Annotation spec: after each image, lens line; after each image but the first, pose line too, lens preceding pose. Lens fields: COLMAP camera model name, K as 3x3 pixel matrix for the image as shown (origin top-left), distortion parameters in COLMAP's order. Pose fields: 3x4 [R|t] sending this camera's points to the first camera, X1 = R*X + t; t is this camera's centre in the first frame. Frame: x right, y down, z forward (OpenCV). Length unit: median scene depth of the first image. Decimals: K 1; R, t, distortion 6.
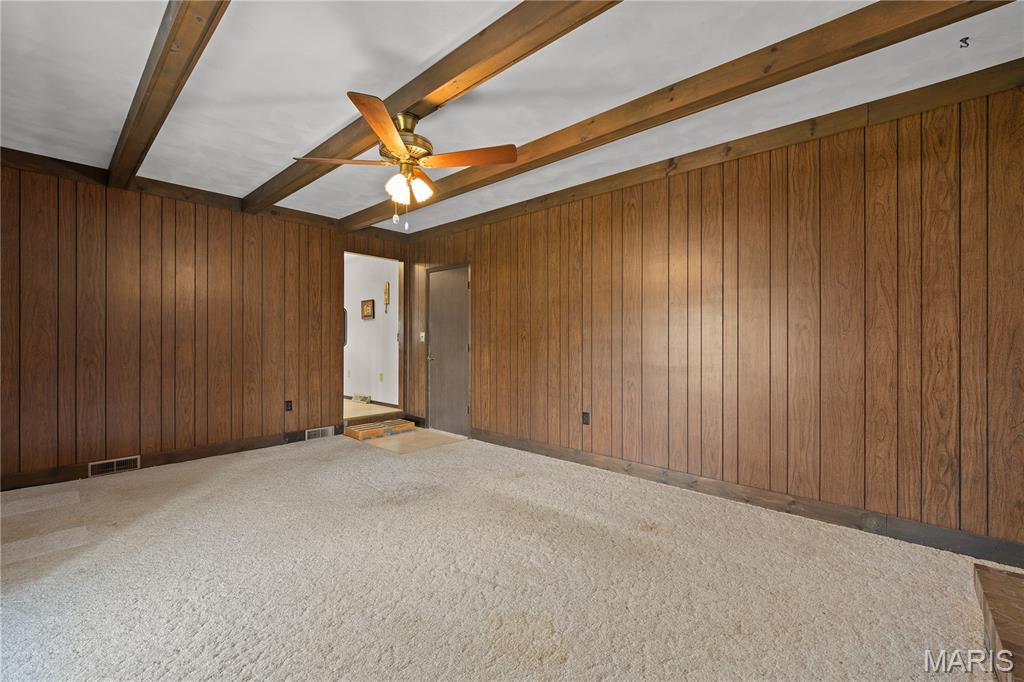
lens RADIAL K [[424.6, 0, 510.2], [0, 424.6, 343.1], [0, 0, 1]] dist [-0.003004, -0.000203]
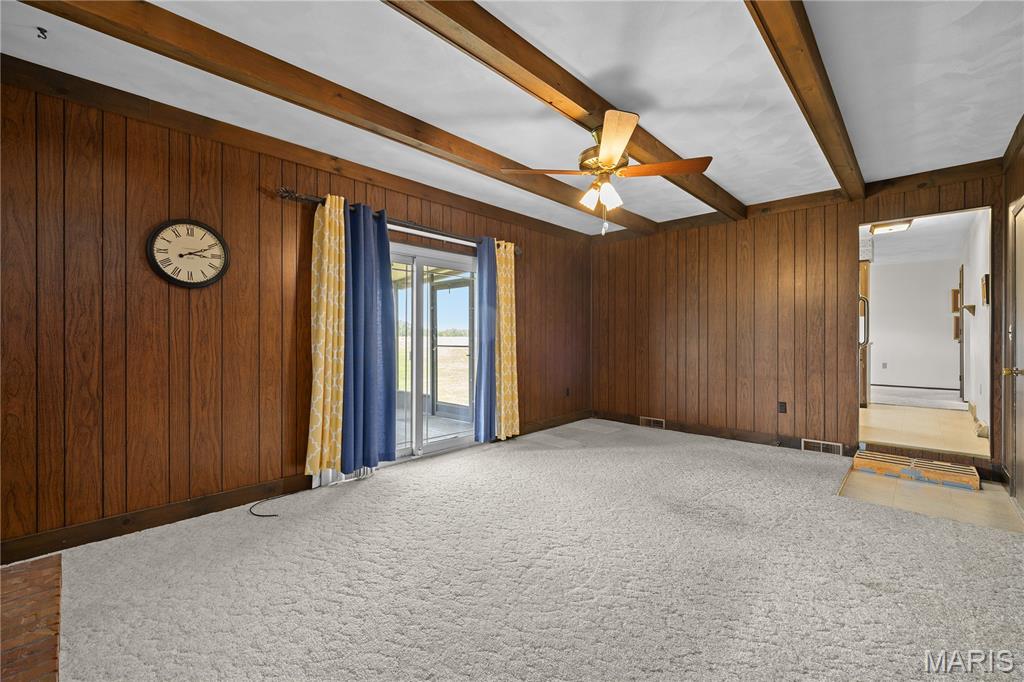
lens RADIAL K [[424.6, 0, 510.2], [0, 424.6, 335.2], [0, 0, 1]] dist [-0.003004, -0.000203]
pose [[-0.018629, -0.007302, -0.999800, 0.479565], [-0.009658, 0.999928, -0.007123, -0.000602], [0.999780, 0.009523, -0.018698, 0.451450]]
